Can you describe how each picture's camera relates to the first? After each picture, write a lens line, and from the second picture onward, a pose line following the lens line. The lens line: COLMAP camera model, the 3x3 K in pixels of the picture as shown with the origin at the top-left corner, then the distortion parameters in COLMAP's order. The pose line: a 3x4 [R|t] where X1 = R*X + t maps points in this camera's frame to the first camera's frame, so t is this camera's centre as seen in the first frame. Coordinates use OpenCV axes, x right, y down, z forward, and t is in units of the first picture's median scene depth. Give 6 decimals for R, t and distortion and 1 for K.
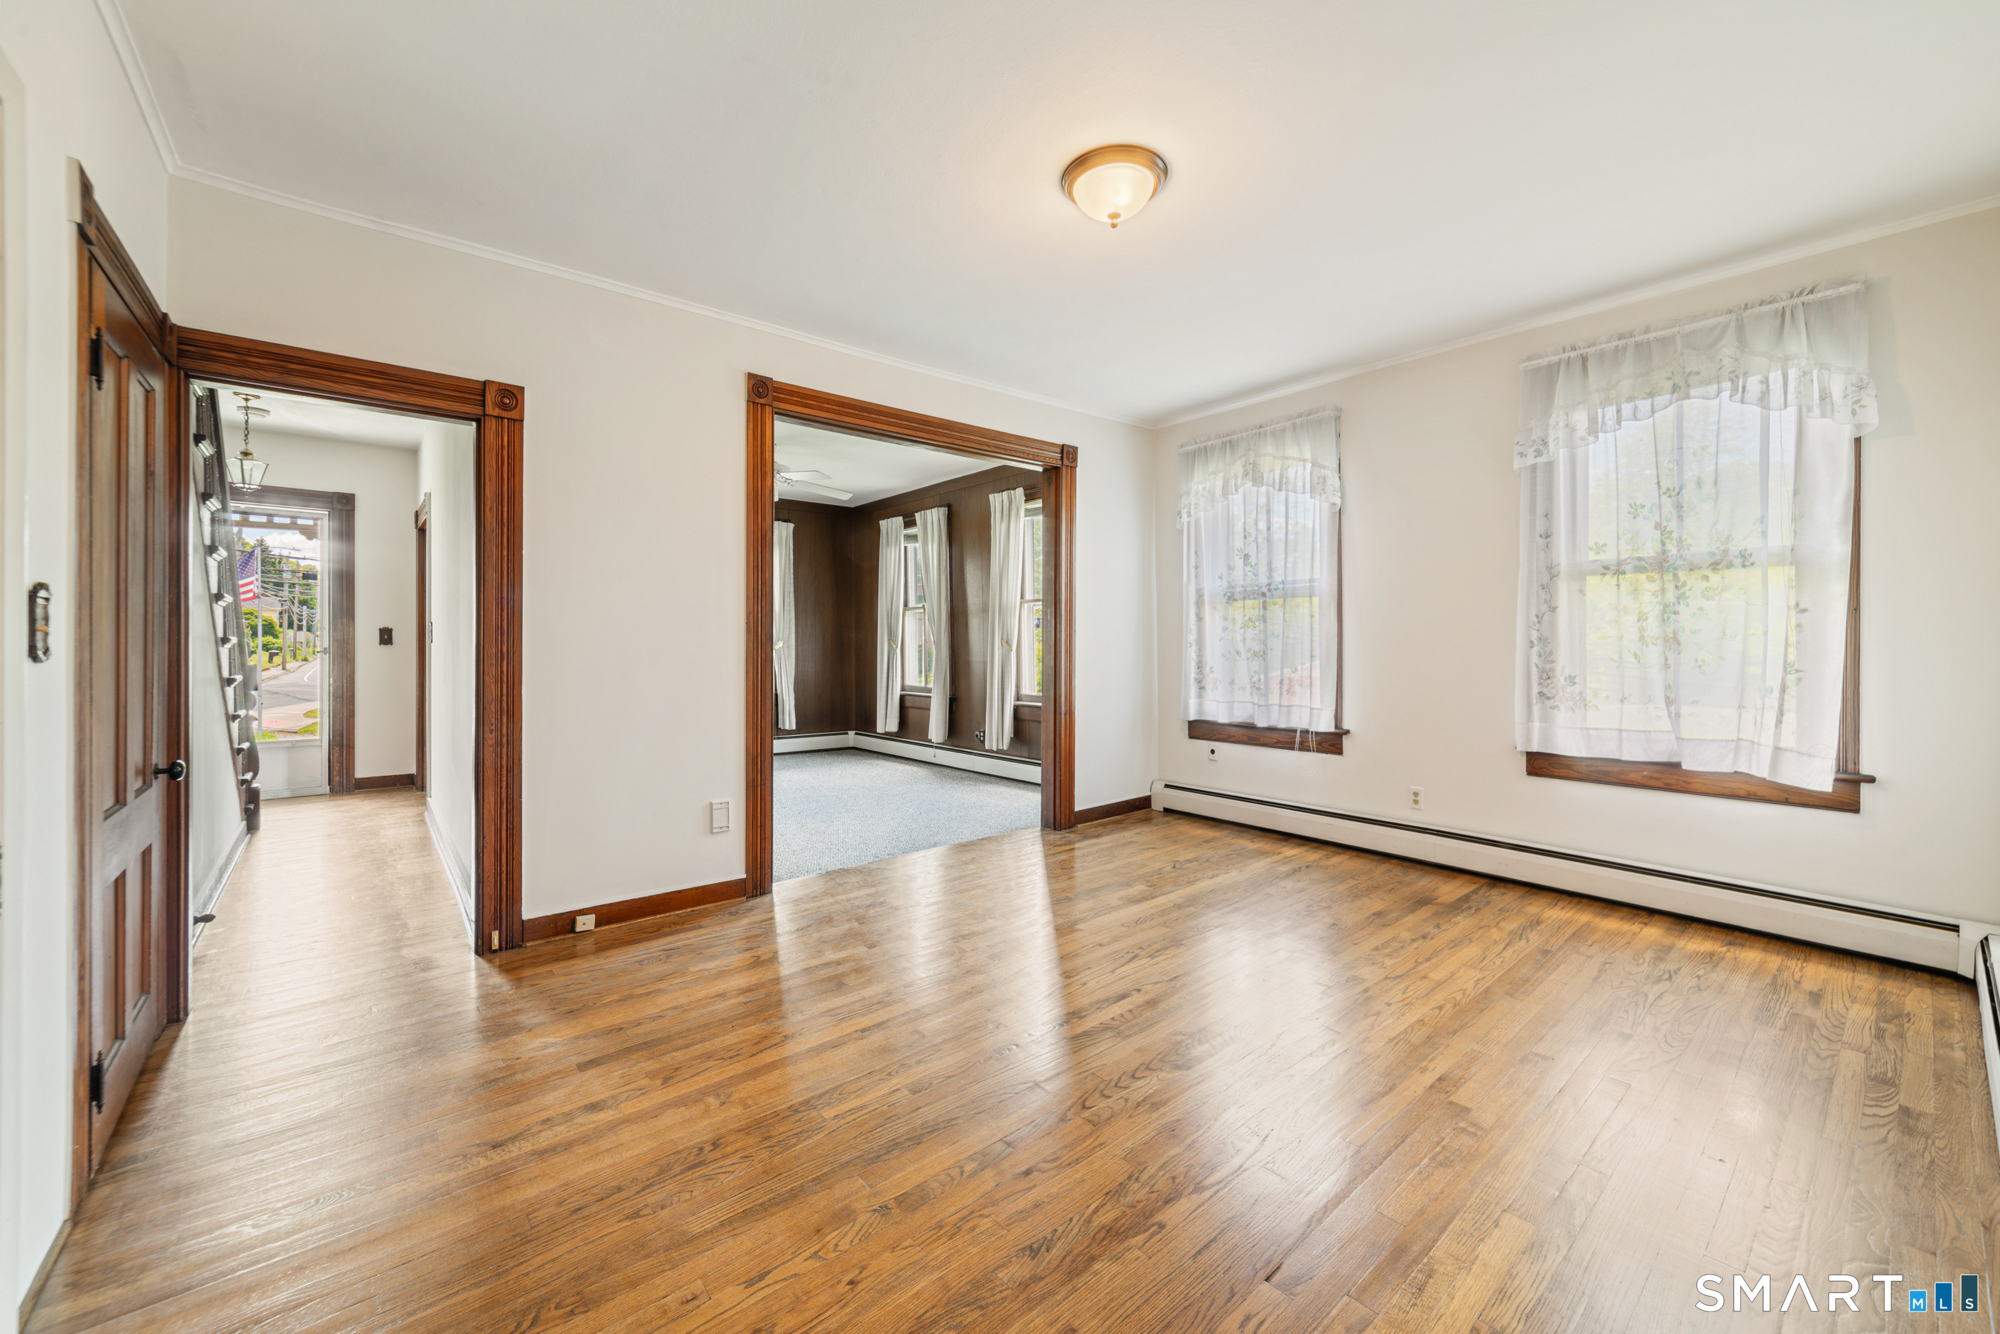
lens RADIAL K [[798.8, 0, 1004.3], [0, 798.8, 622.9], [0, 0, 1]] dist [0.000366, 0.000123]
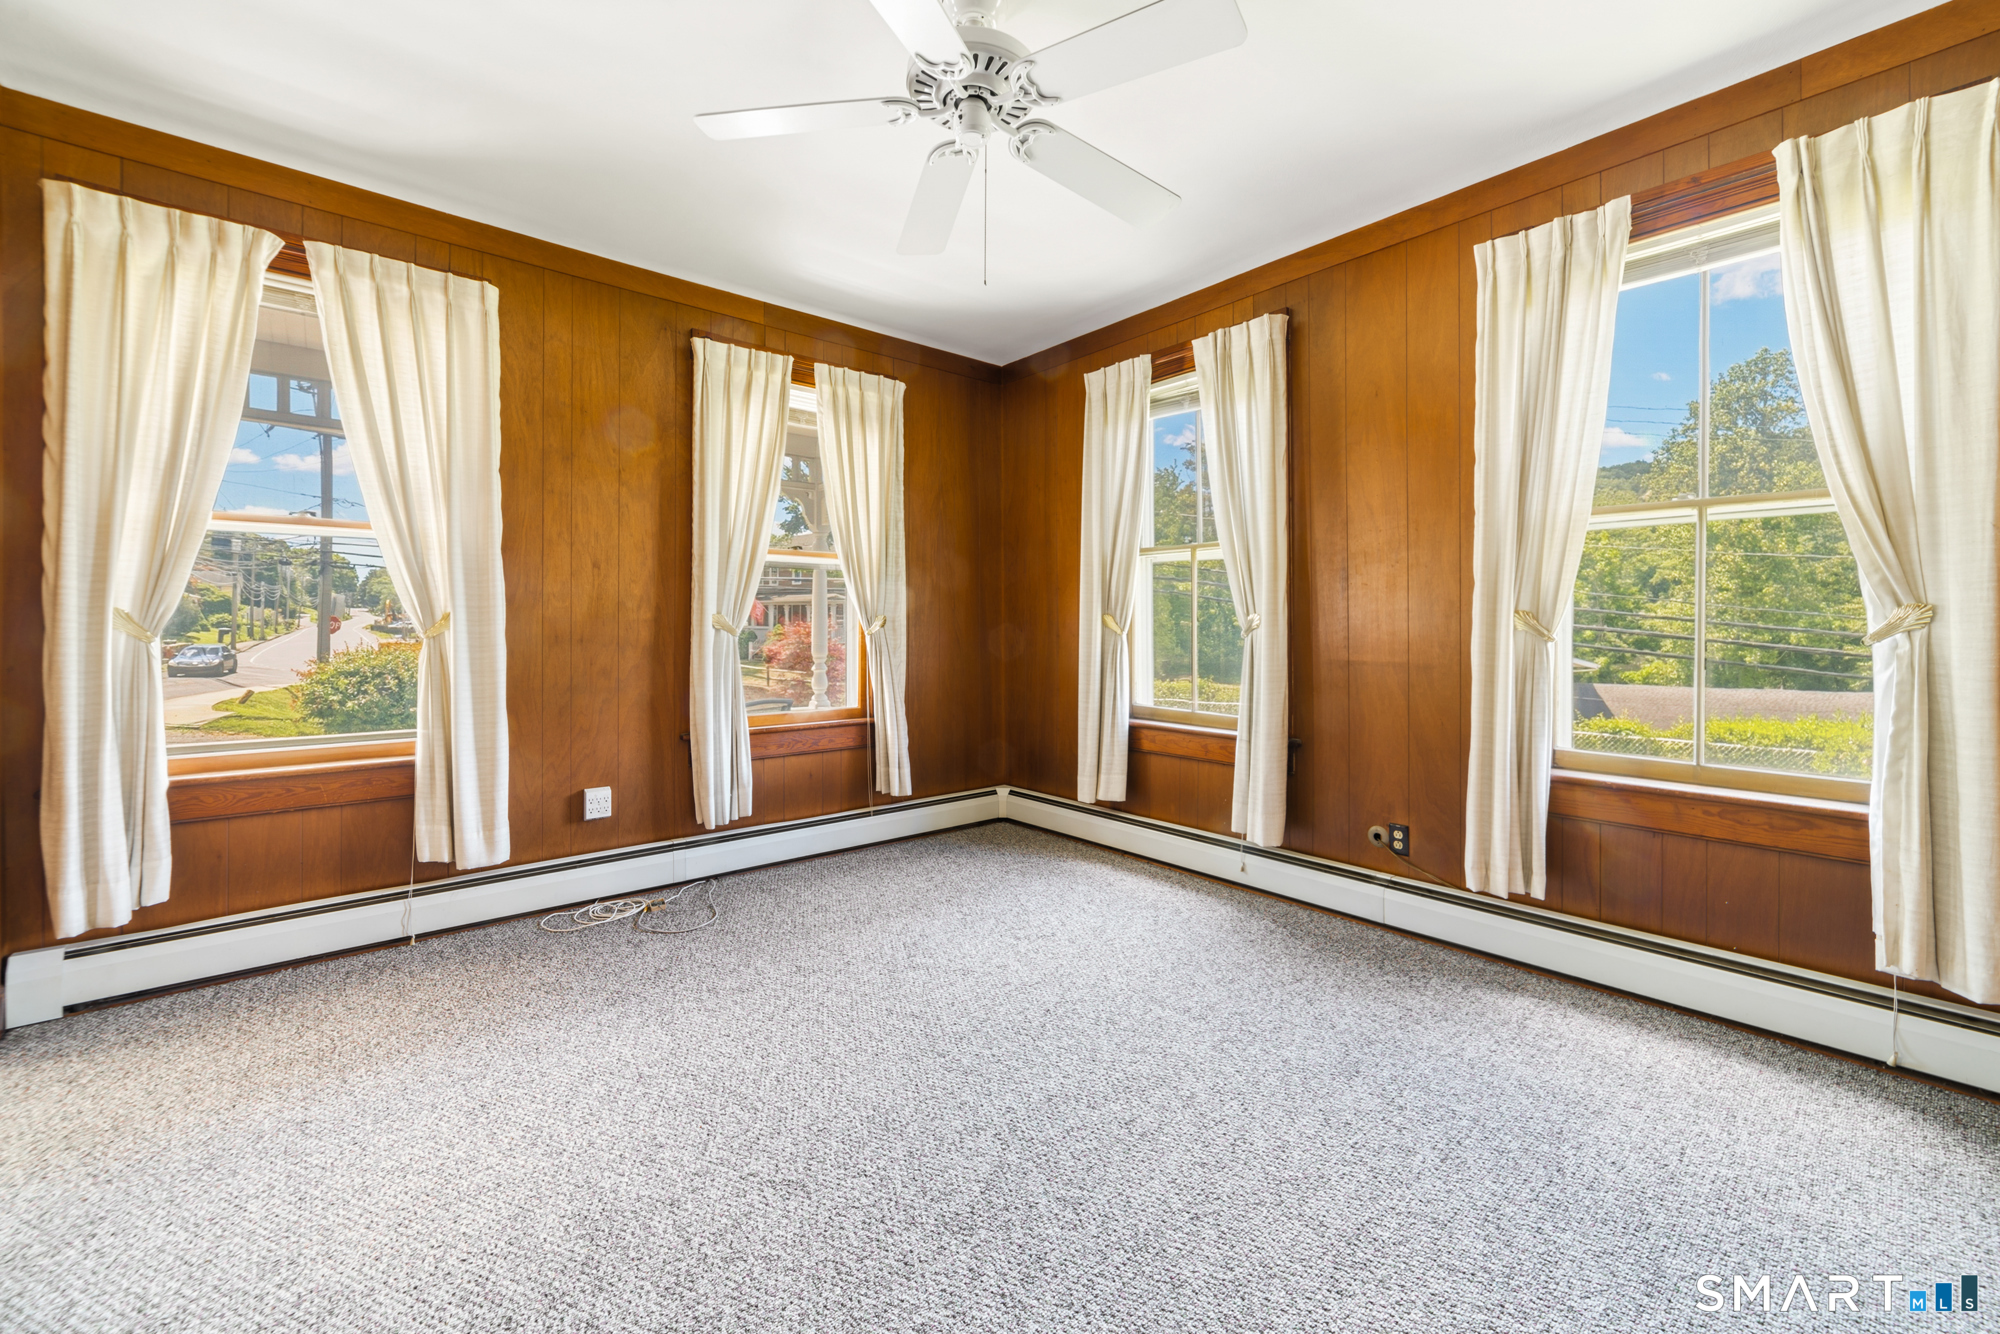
lens RADIAL K [[798.8, 0, 1004.3], [0, 798.8, 622.9], [0, 0, 1]] dist [0.000366, 0.000123]
pose [[0.999743, 0.009210, 0.020731, -0.218423], [-0.009602, 0.999775, 0.018892, 0.017815], [-0.020552, -0.019086, 0.999607, 0.510997]]
